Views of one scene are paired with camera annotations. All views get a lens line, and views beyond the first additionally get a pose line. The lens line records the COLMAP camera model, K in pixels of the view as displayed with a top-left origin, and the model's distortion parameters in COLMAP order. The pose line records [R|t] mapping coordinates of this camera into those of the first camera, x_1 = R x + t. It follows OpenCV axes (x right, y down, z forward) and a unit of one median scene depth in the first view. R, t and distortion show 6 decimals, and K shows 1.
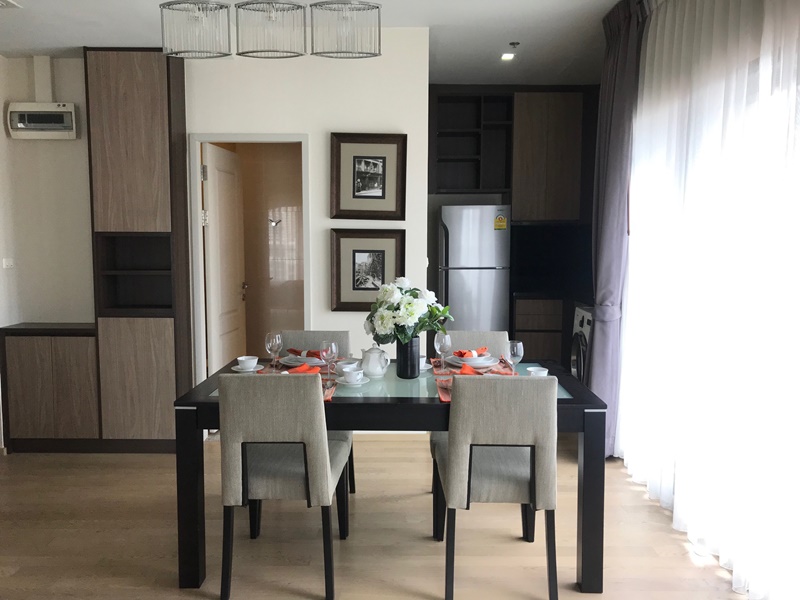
lens RADIAL K [[652.4, 0, 400.0], [0, 652.4, 300.0], [0, 0, 1]] dist [0.022221, 0.001693]
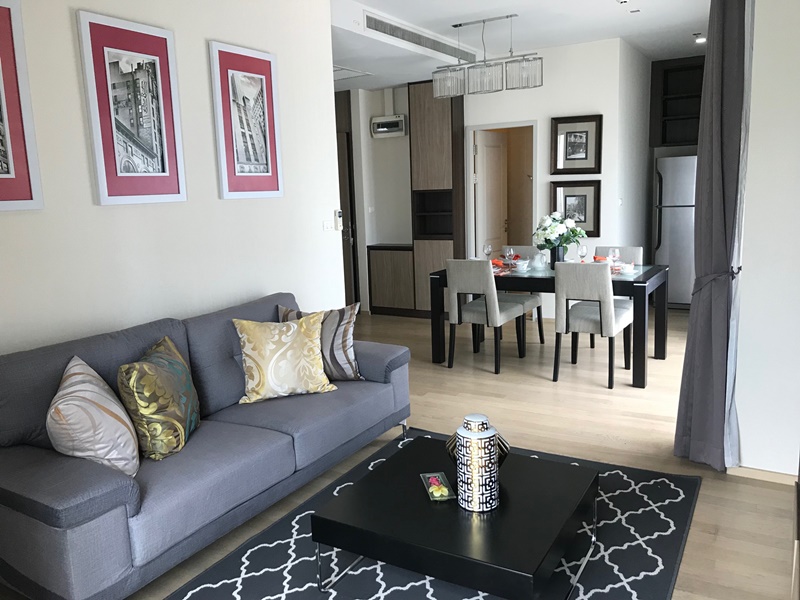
lens RADIAL K [[646.3, 0, 400.0], [0, 646.3, 300.0], [0, 0, 1]] dist [-0.120385, -0.001090]
pose [[0.865468, 0.039257, -0.499424, 0.338129], [0.005336, 0.996146, 0.087548, 0.031422], [0.500937, -0.078435, 0.861923, -0.463803]]
